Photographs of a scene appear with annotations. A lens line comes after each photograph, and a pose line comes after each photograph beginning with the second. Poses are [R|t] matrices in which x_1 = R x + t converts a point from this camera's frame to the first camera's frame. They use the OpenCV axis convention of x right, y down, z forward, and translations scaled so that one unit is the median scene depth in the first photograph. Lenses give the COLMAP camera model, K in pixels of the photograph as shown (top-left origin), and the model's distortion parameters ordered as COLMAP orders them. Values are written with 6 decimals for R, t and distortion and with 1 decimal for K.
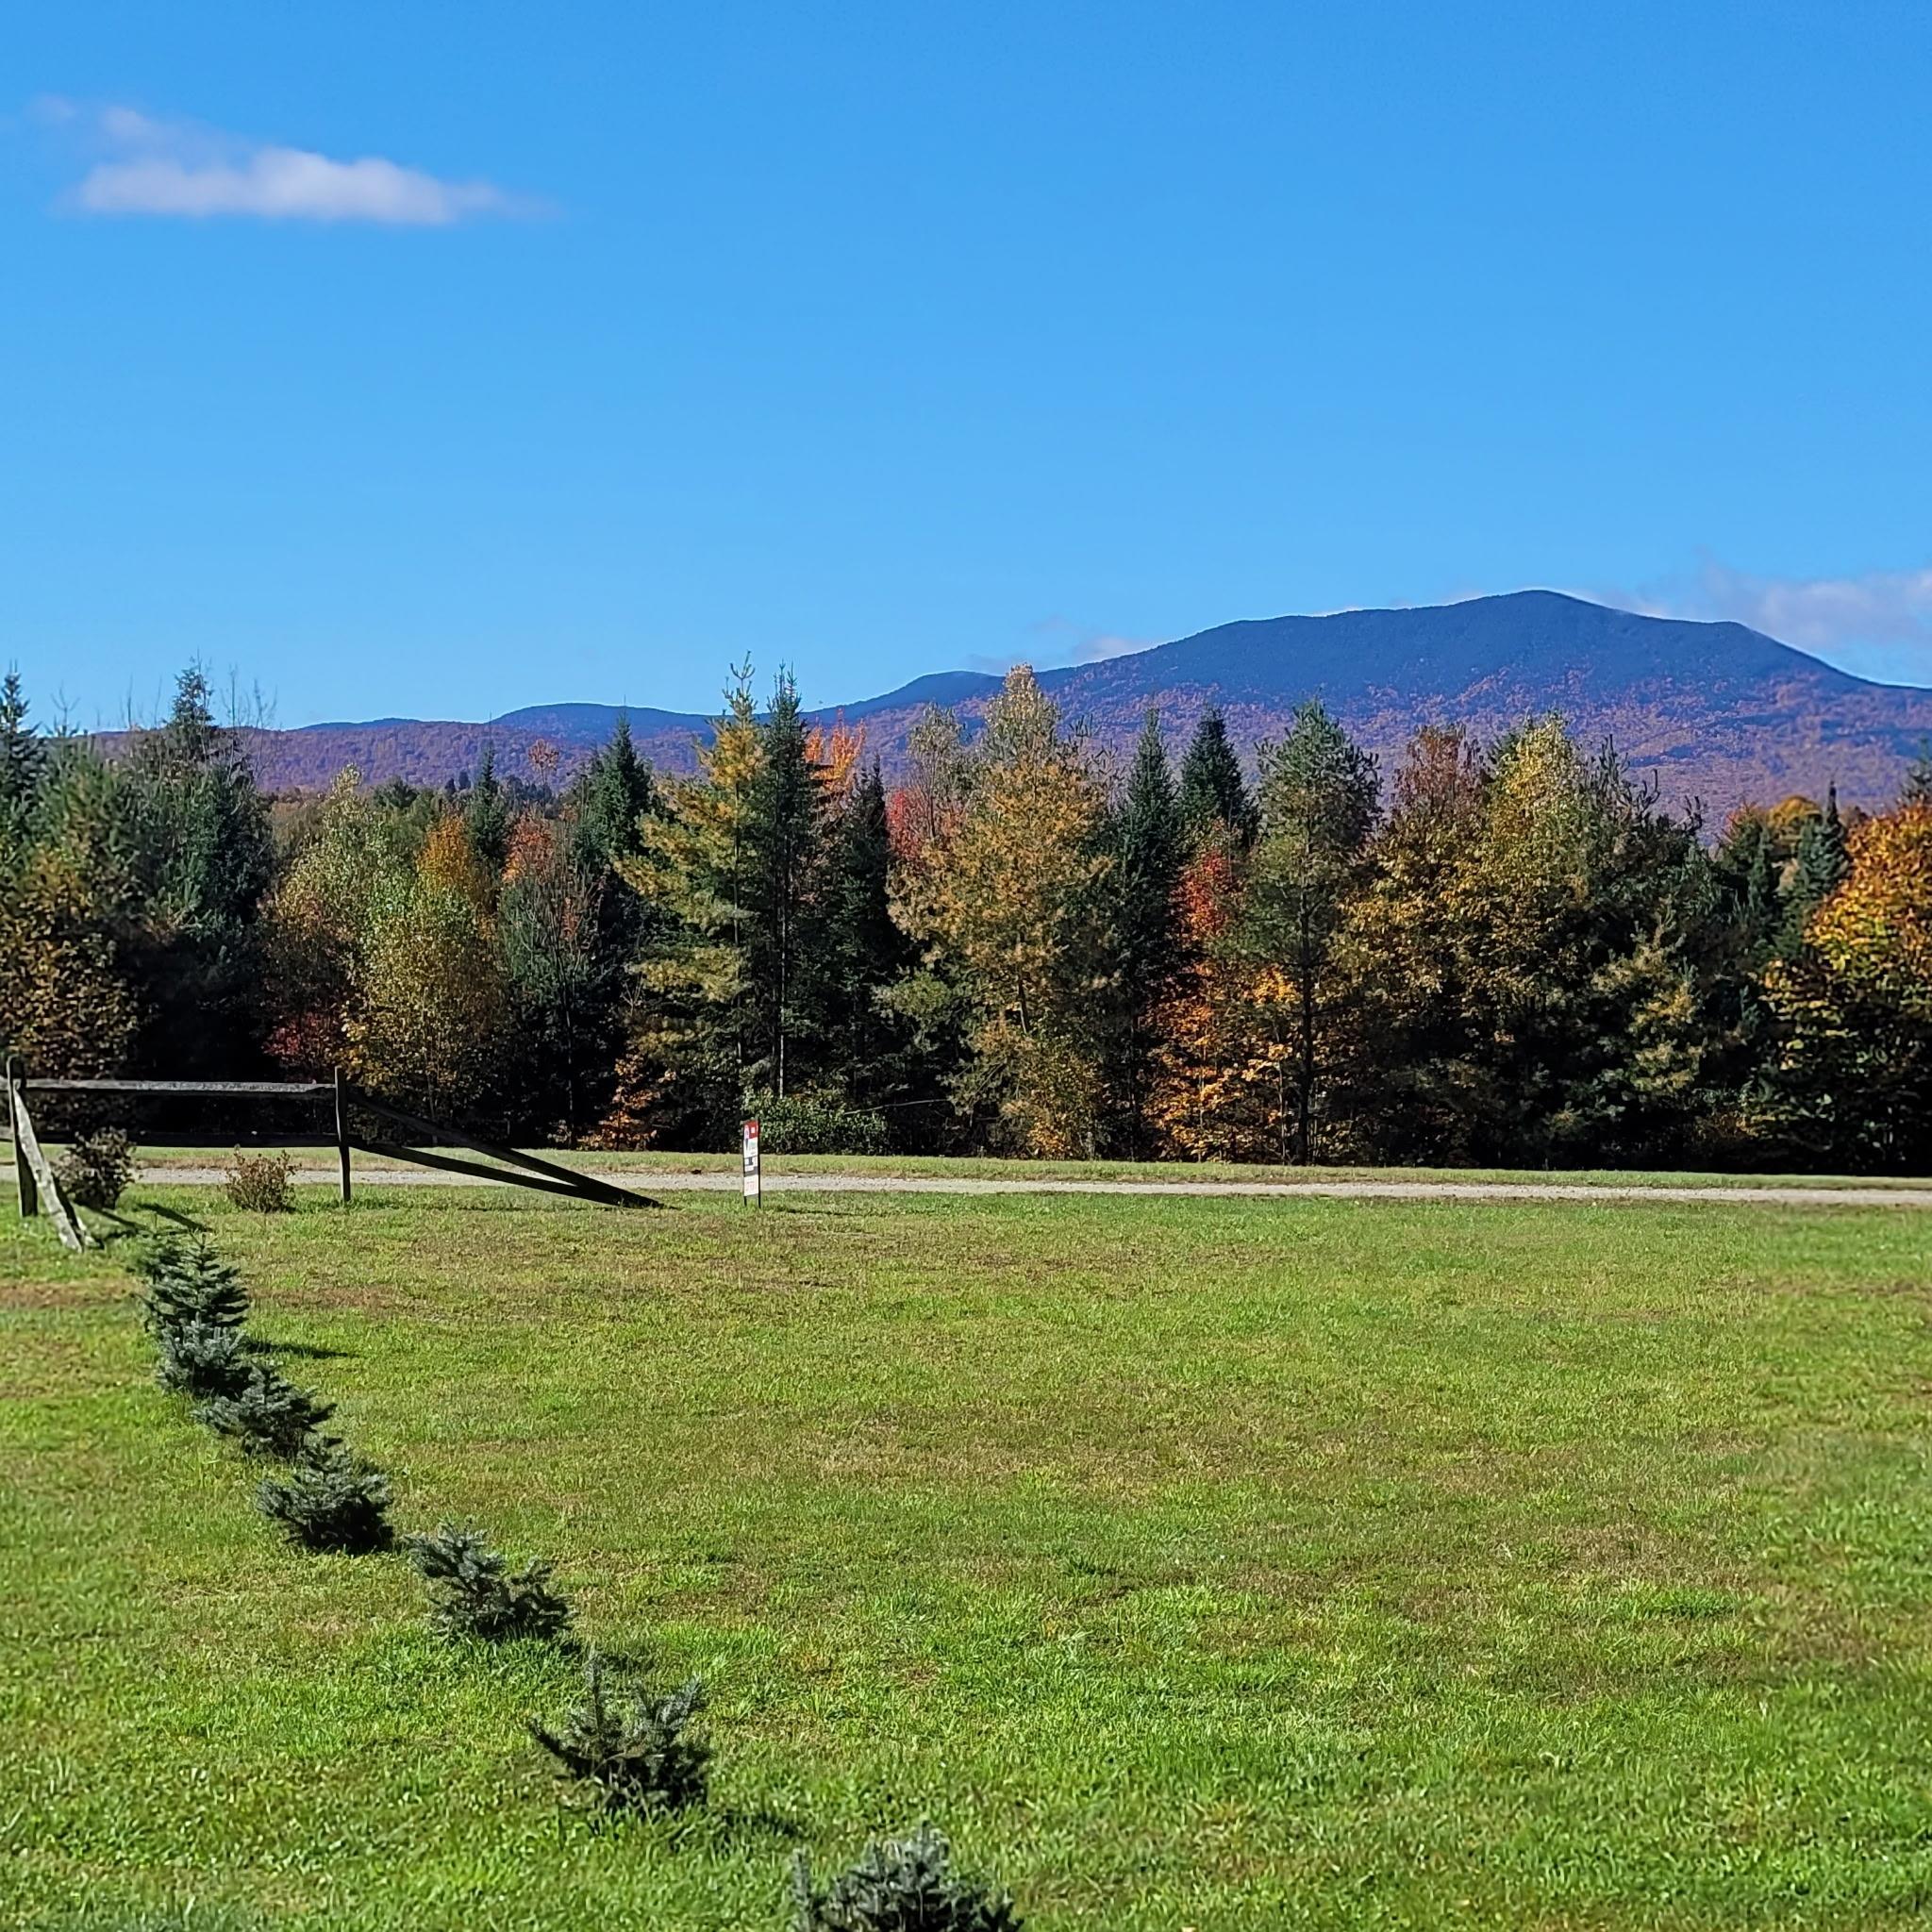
lens RADIAL K [[3517.8, 0, 977.8], [0, 3517.8, 966.4], [0, 0, 1]] dist [0.032436, -0.175848]
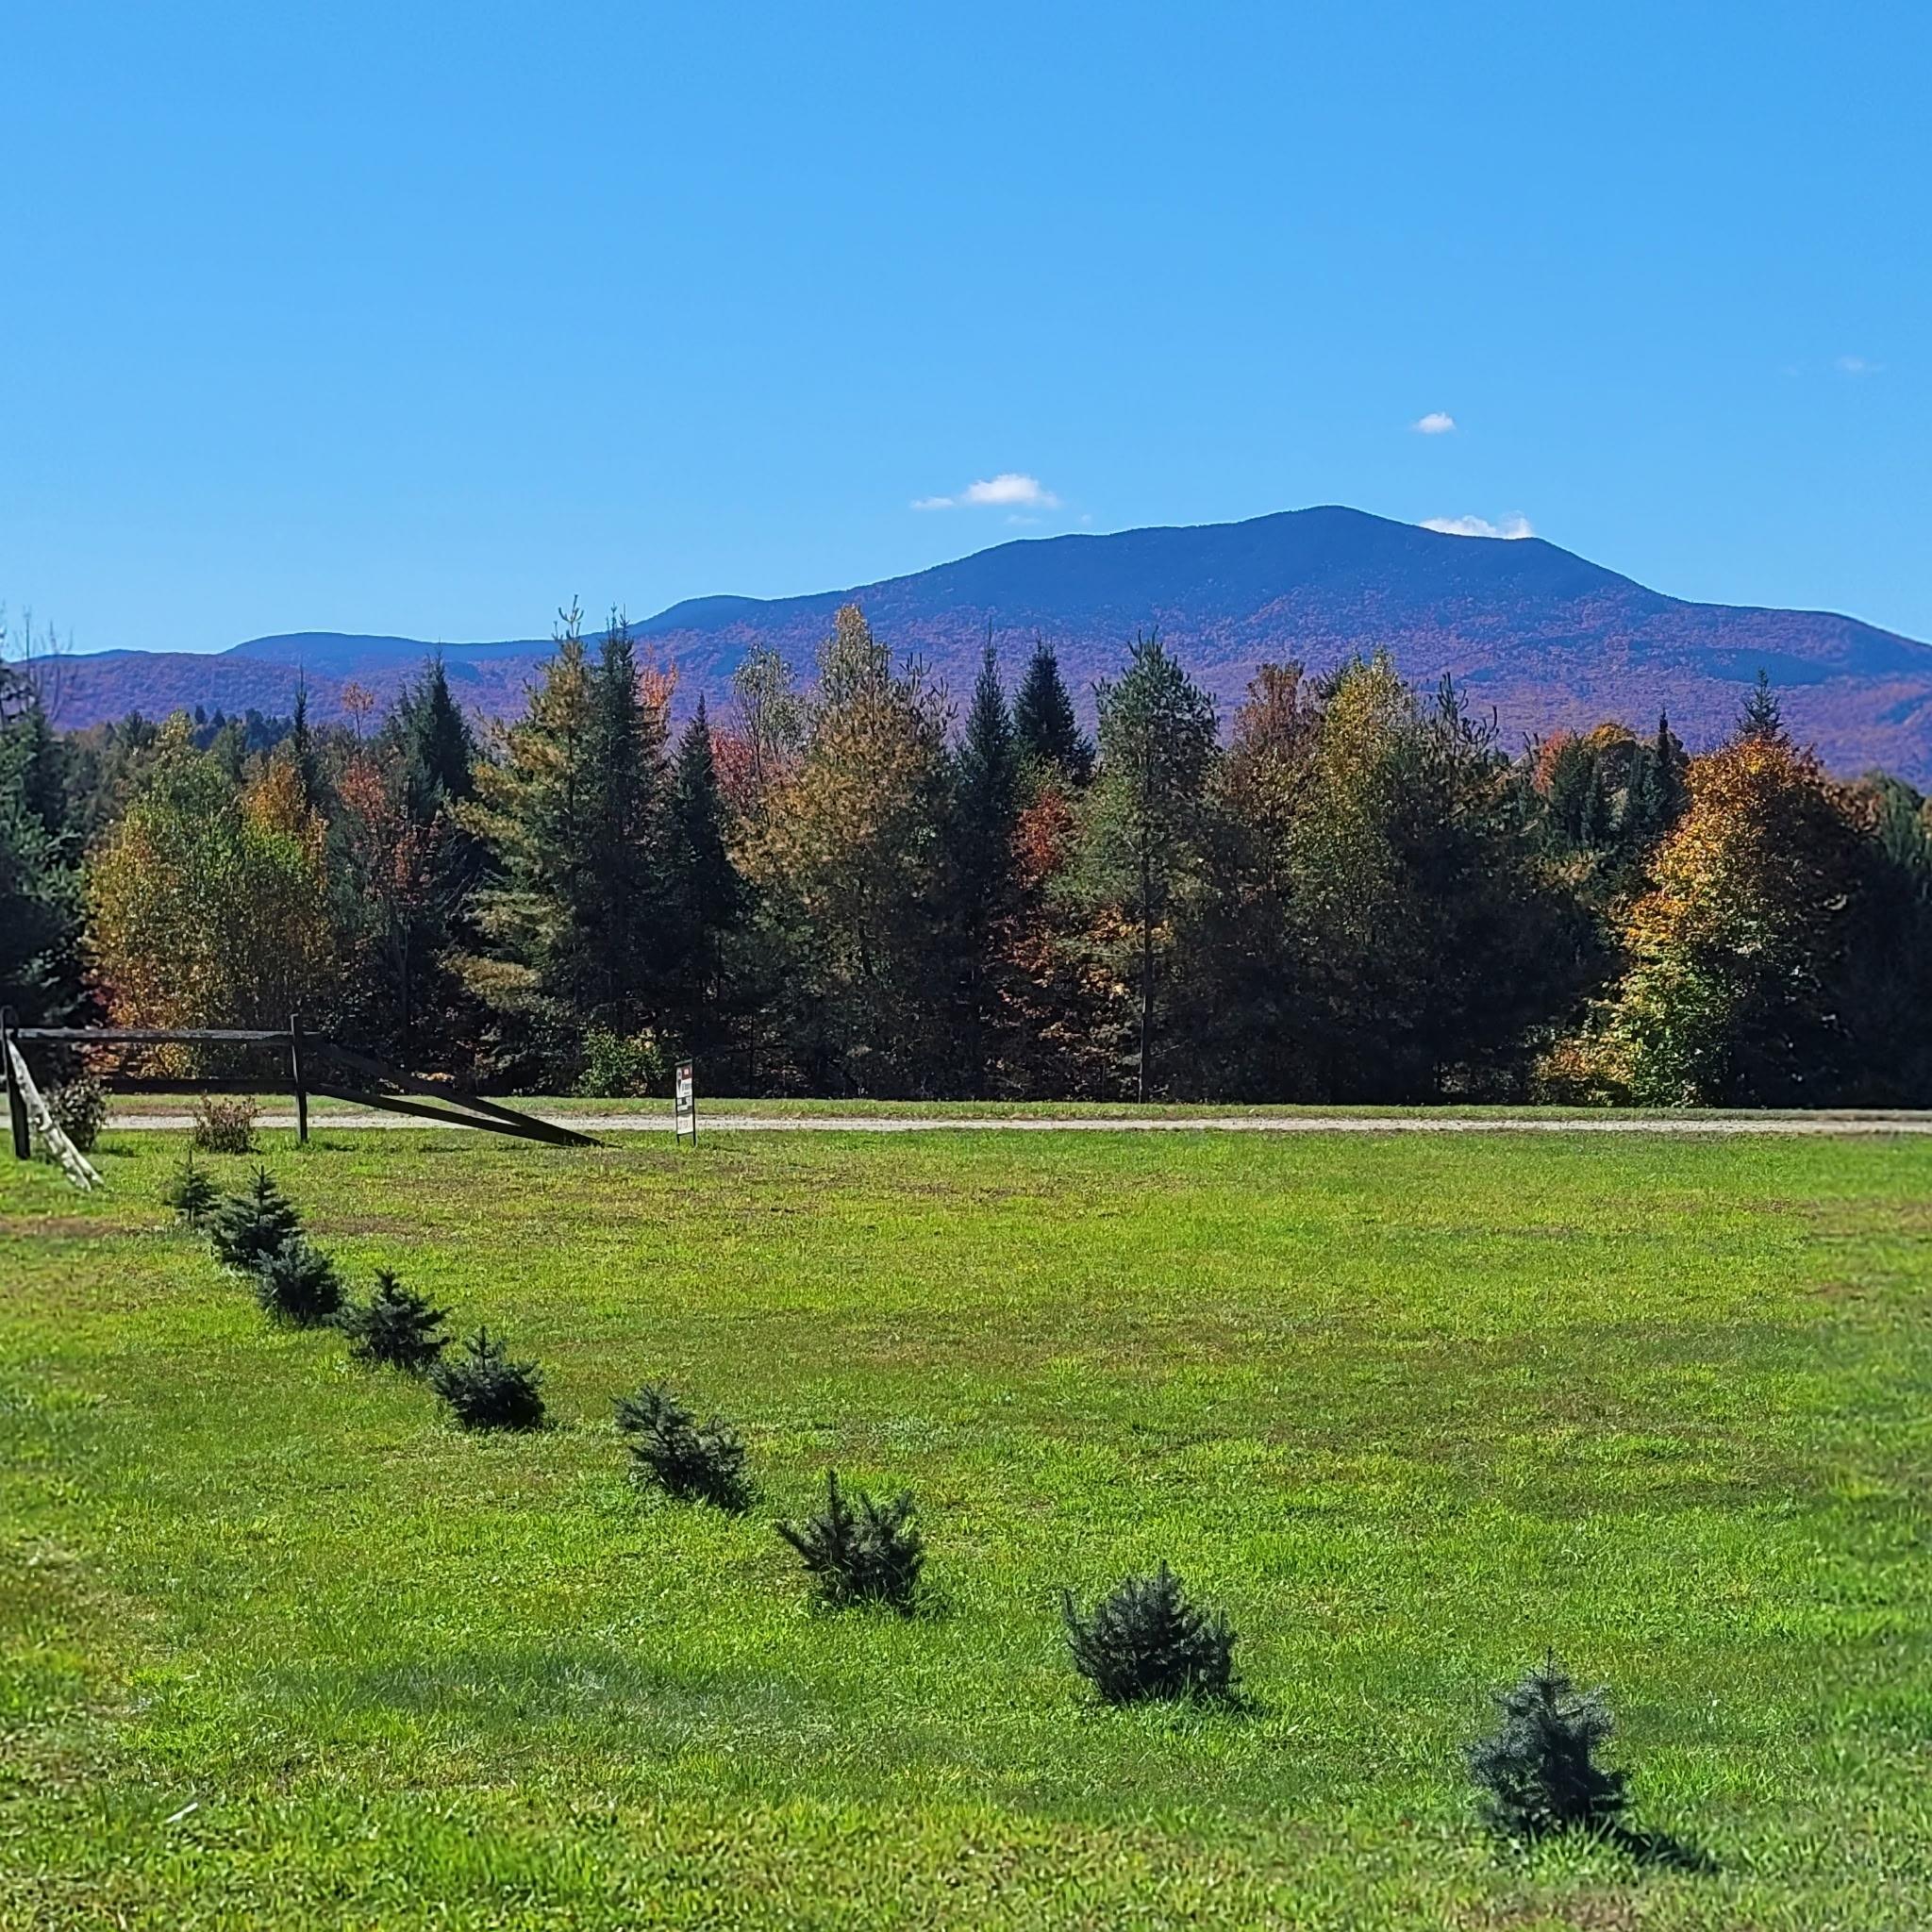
lens RADIAL K [[3889.6, 0, 836.1], [0, 3889.6, 968.3], [0, 0, 1]] dist [0.039751, 0.000577]
pose [[0.999141, -0.009107, 0.040419, -0.039107], [0.008450, 0.999830, 0.016400, -0.001676], [-0.040561, -0.016044, 0.999048, -0.094010]]
